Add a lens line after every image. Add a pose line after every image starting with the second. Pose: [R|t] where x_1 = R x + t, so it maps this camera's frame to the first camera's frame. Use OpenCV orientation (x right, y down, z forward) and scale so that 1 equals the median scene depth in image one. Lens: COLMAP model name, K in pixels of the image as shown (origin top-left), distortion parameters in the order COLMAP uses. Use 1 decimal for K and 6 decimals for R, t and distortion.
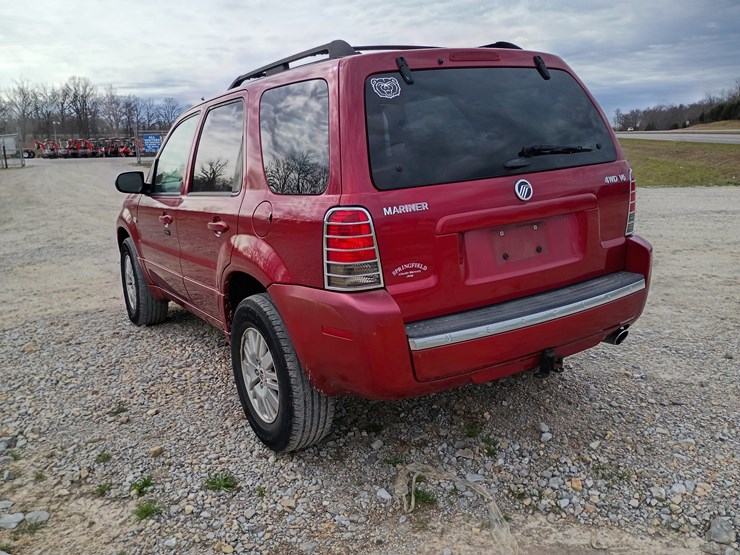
lens RADIAL K [[643.4, 0, 370.2], [0, 643.4, 271.7], [0, 0, 1]] dist [0.069621, -0.084514]
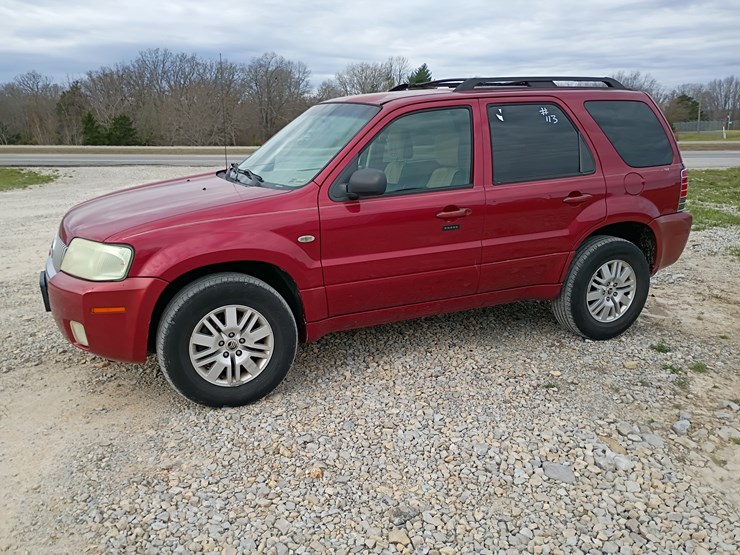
lens RADIAL K [[643.4, 0, 368.0], [0, 643.4, 280.1], [0, 0, 1]] dist [0.069621, -0.084514]
pose [[0.109974, -0.183800, 0.976792, -1.896291], [0.199546, 0.966827, 0.159459, -0.244365], [-0.973698, 0.177379, 0.143002, 1.483001]]
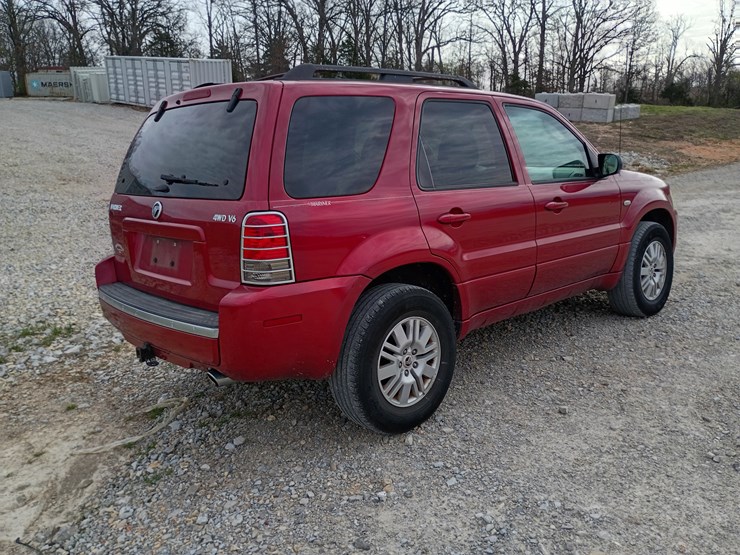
lens RADIAL K [[643.4, 0, 370.2], [0, 643.4, 273.3], [0, 0, 1]] dist [0.069621, -0.084514]
pose [[0.199165, 0.249941, -0.947556, 1.439544], [-0.169635, 0.961124, 0.217865, -0.332042], [0.965172, 0.117347, 0.233821, 1.079076]]
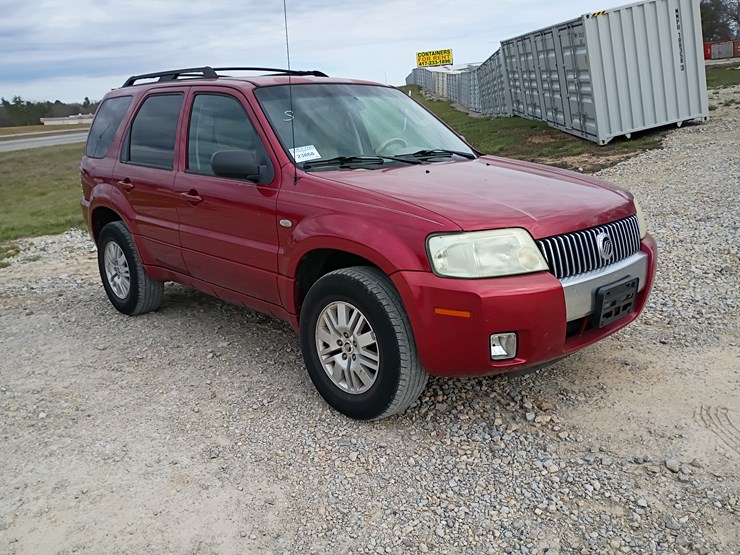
lens RADIAL K [[643.4, 0, 354.2], [0, 643.4, 292.4], [0, 0, 1]] dist [0.069621, -0.084514]
pose [[-0.977294, 0.148373, -0.151268, 0.002162], [0.064214, 0.887725, 0.455873, -0.682151], [0.201924, 0.435808, -0.877096, 3.246978]]
